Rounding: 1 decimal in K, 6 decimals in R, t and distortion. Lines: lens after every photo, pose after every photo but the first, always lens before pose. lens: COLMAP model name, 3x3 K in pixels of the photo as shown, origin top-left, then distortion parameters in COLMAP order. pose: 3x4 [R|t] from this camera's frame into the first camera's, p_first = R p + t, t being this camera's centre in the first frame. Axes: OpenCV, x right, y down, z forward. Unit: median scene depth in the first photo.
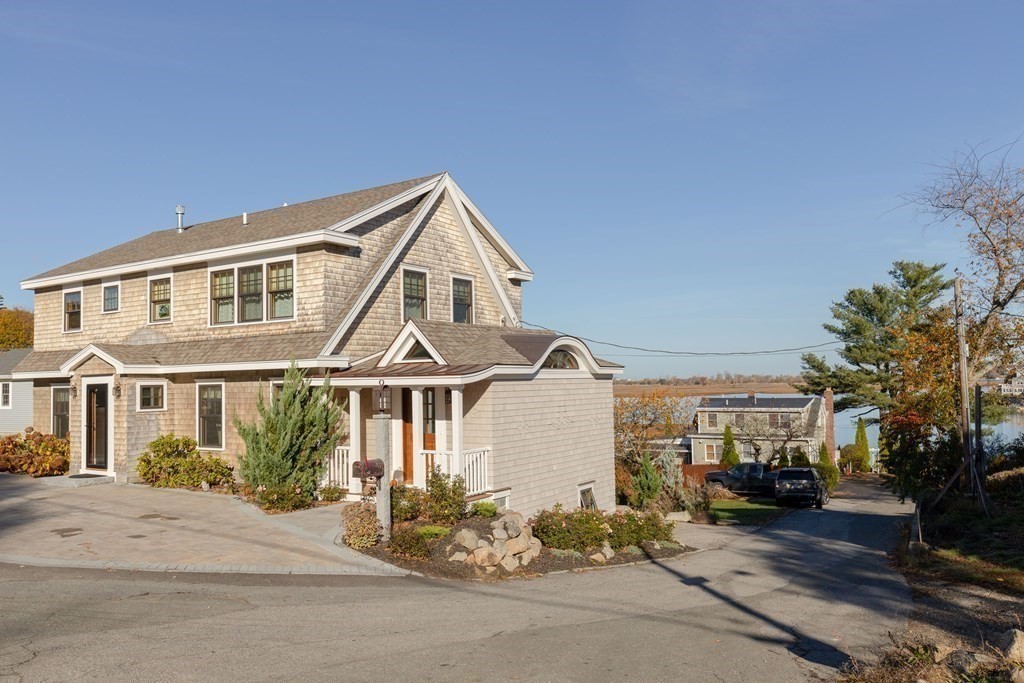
lens RADIAL K [[769.4, 0, 509.3], [0, 769.4, 358.5], [0, 0, 1]] dist [-0.005965, -0.002974]
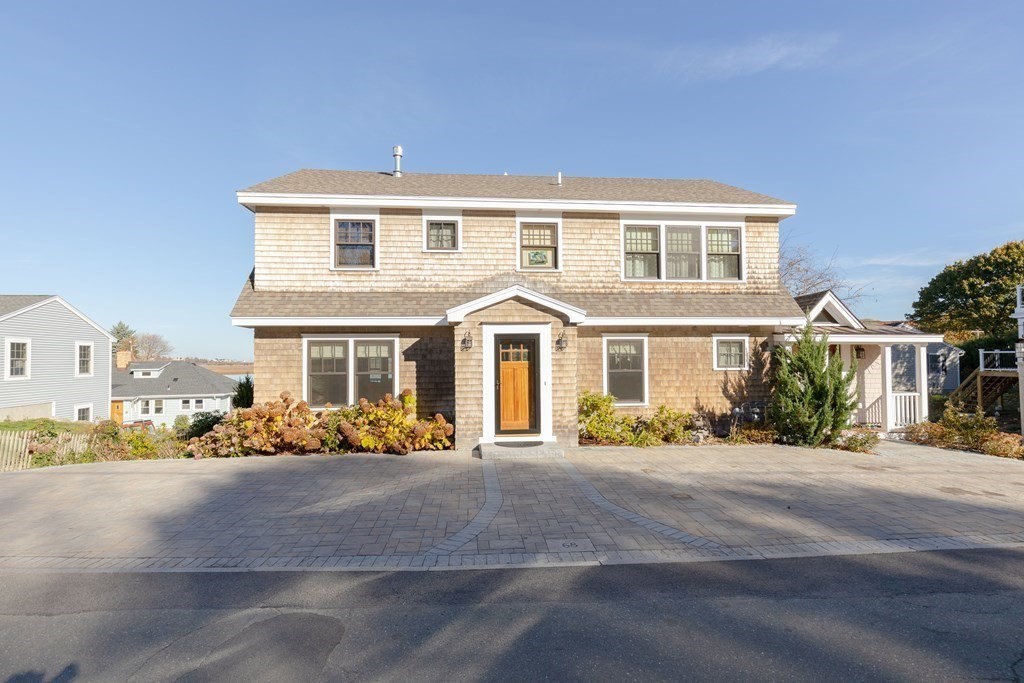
lens RADIAL K [[510.1, 0, 512.0], [0, 510.1, 341.5], [0, 0, 1]] dist [-0.001549, -0.000060]
pose [[0.791384, 0.035687, 0.610277, -0.893626], [-0.028888, 0.999362, -0.020978, 0.054404], [-0.610636, -0.001029, 0.791910, 0.569305]]
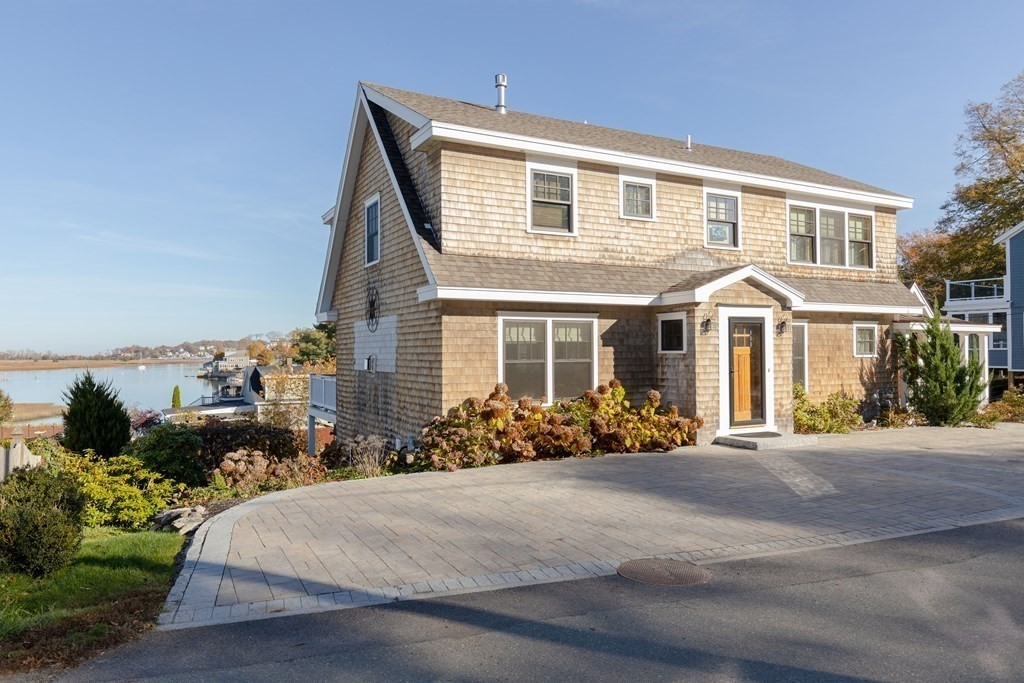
lens RADIAL K [[698.1, 0, 512.0], [0, 698.1, 341.5], [0, 0, 1]] dist [-0.000806, 0.000638]
pose [[0.491266, 0.029156, 0.870522, -1.286797], [-0.033489, 0.999333, -0.014571, 0.077464], [-0.870366, -0.021995, 0.491914, 0.870418]]
